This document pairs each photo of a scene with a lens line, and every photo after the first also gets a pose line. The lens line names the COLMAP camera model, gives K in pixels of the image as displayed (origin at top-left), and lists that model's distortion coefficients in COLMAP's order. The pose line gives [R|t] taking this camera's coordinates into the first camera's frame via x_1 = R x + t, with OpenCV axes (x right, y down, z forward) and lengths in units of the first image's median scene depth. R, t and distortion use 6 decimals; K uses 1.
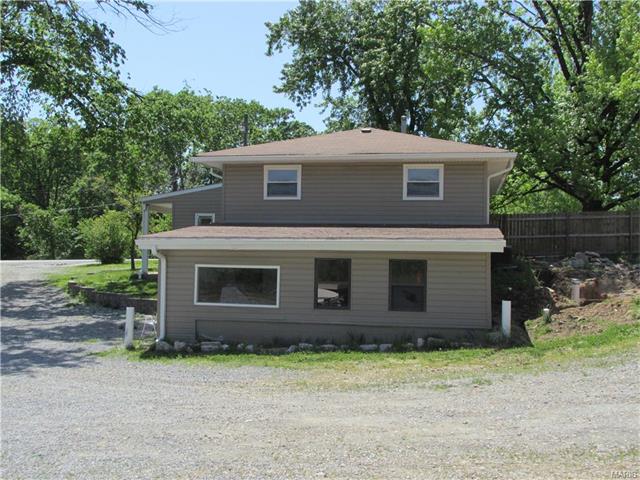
lens RADIAL K [[740.9, 0, 320.0], [0, 740.9, 240.0], [0, 0, 1]] dist [-0.074300, -0.033543]
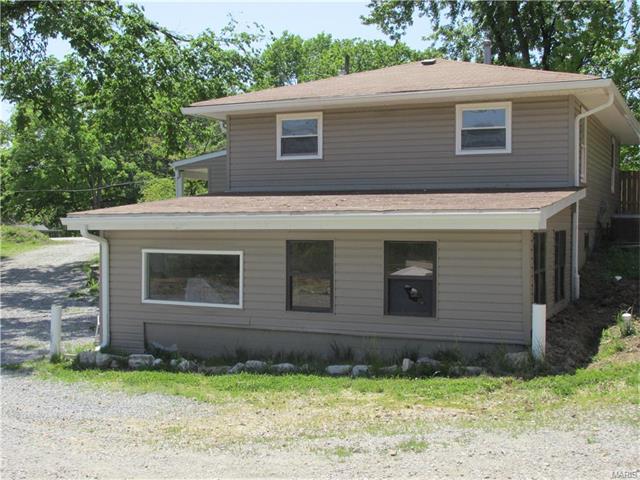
lens RADIAL K [[849.8, 0, 320.0], [0, 849.8, 240.0], [0, 0, 1]] dist [-0.083597, -0.014881]
pose [[0.973073, -0.009597, -0.230297, 0.206125], [0.018653, 0.999134, 0.037180, -0.005285], [0.229741, -0.040474, 0.972410, 0.200212]]
